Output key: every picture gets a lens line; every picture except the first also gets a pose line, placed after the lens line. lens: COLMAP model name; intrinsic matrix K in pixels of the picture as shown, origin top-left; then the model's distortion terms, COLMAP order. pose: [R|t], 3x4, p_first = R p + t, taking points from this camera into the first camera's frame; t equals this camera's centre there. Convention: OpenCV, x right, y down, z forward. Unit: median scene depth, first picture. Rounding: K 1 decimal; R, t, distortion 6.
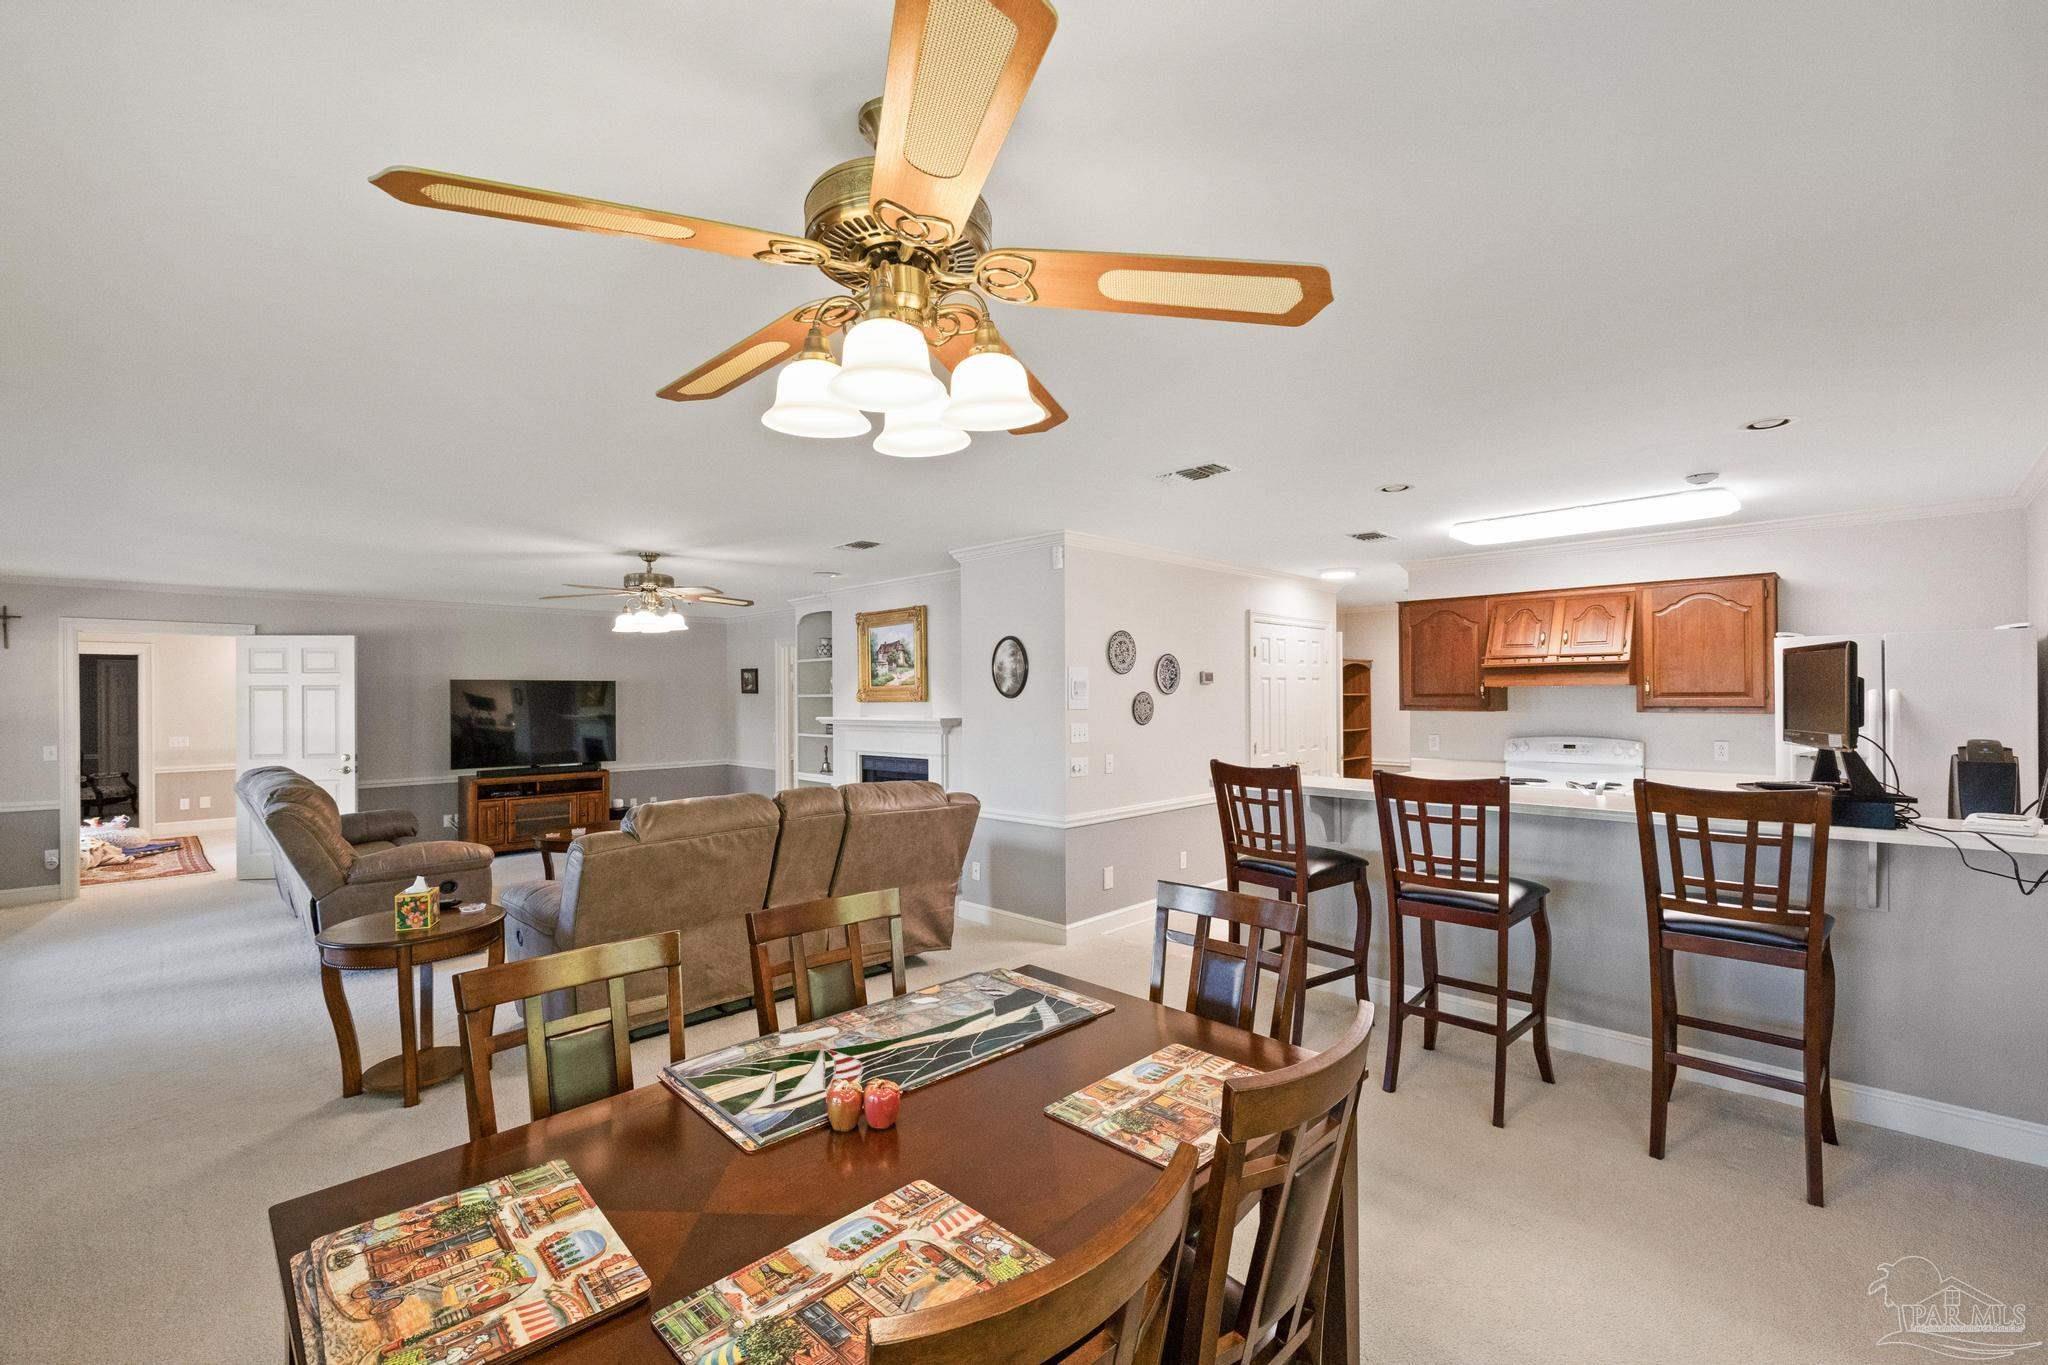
lens RADIAL K [[873.2, 0, 1027.2], [0, 873.2, 695.2], [0, 0, 1]] dist [0.009040, -0.000125]
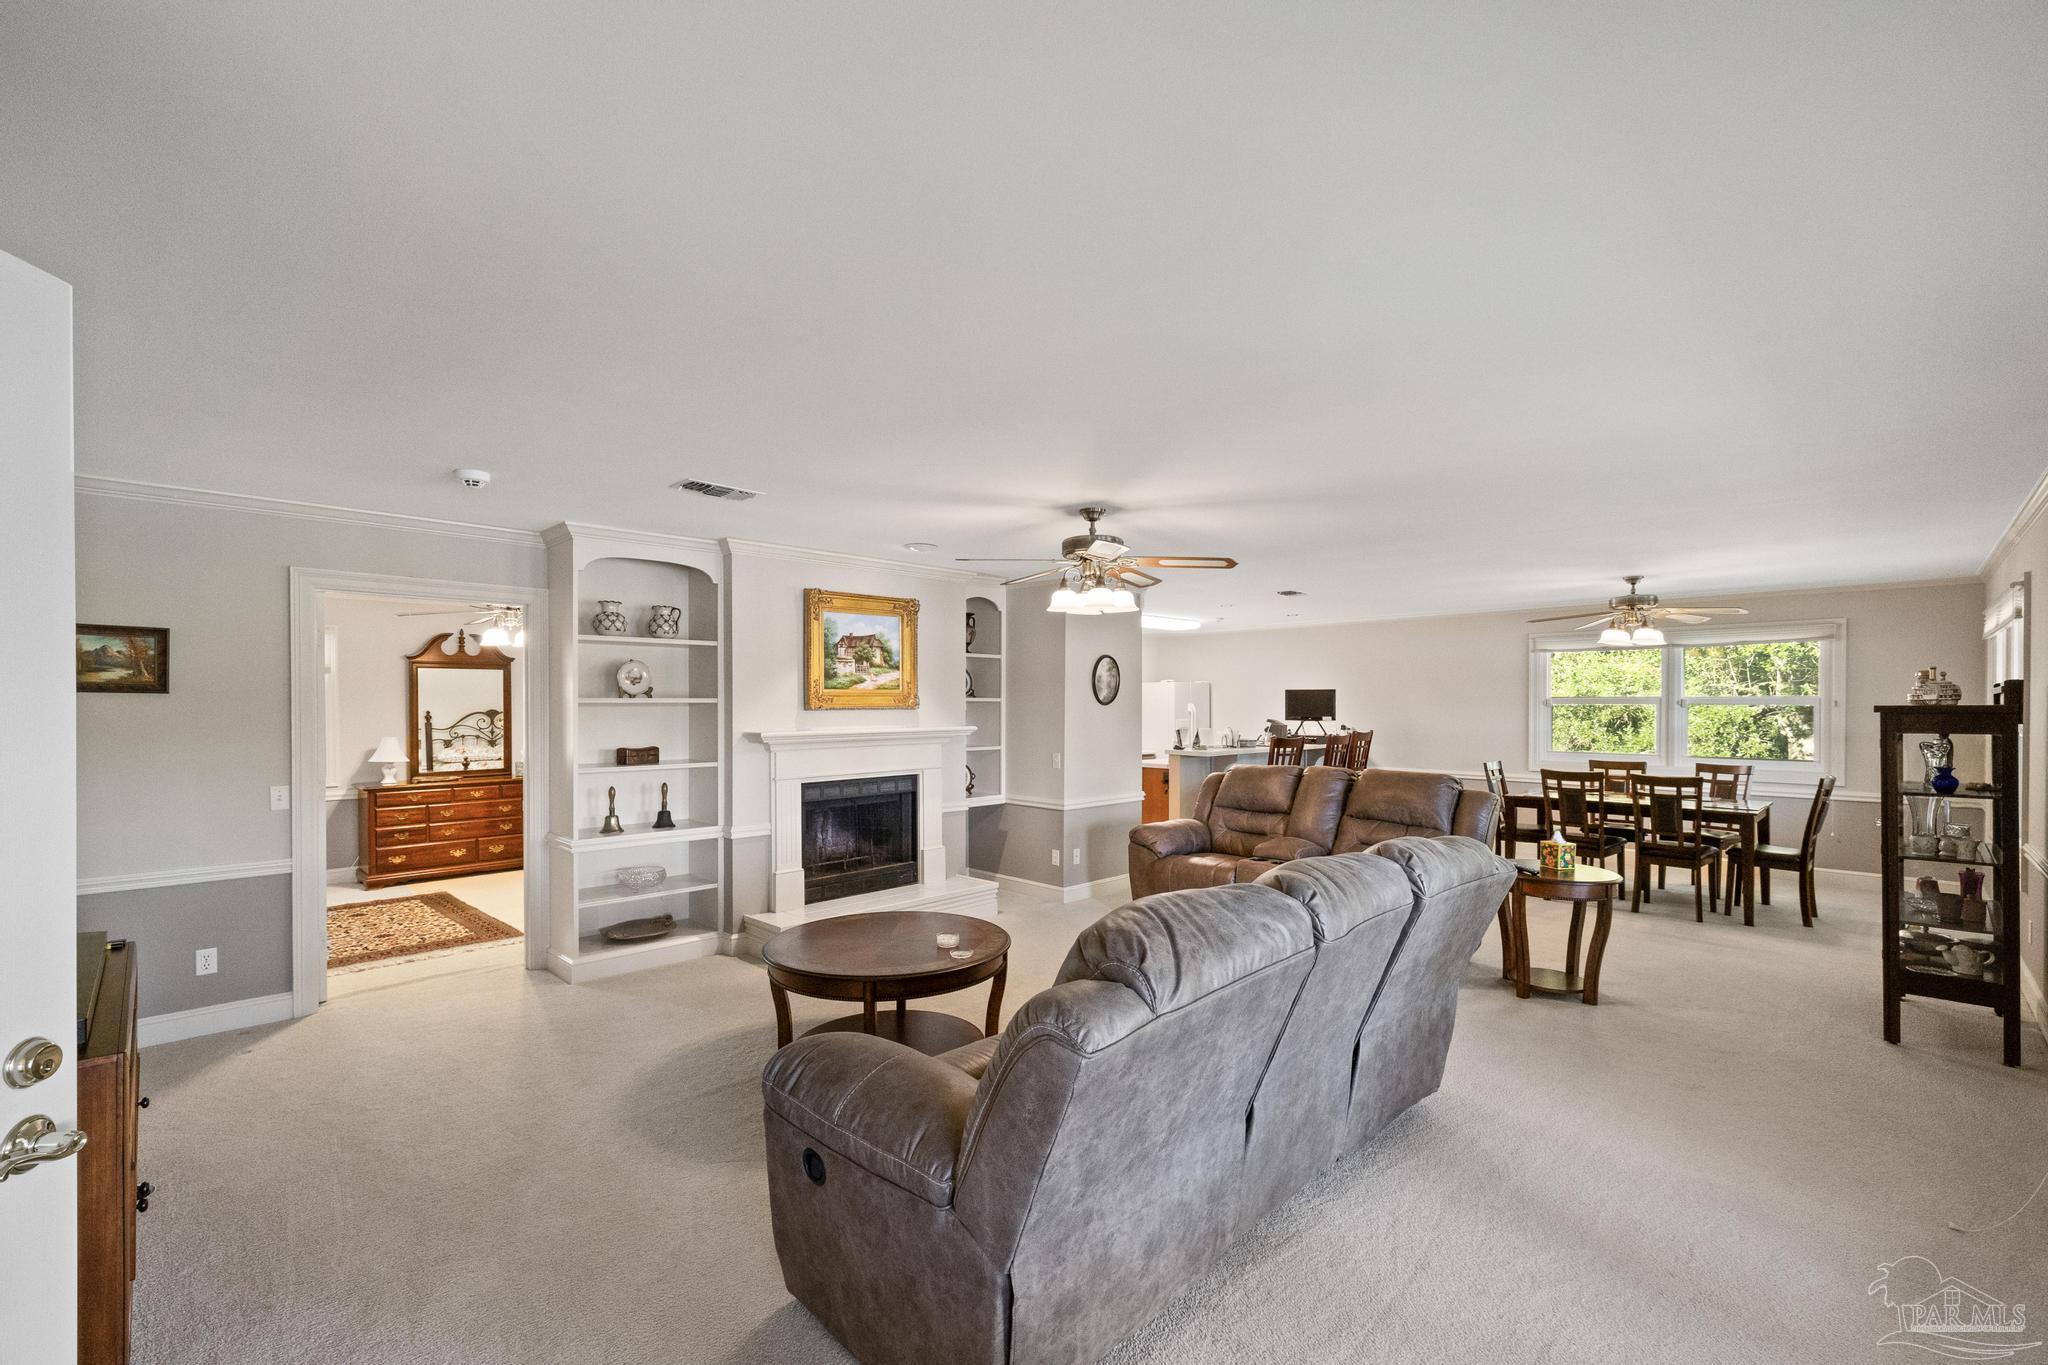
lens RADIAL K [[873.2, 0, 1020.8], [0, 873.2, 697.7], [0, 0, 1]] dist [0.009040, -0.000125]
pose [[-0.028920, 0.015130, 0.999467, -0.974601], [0.001692, 0.999885, -0.015087, 0.008905], [-0.999580, 0.001255, -0.028942, 0.897955]]
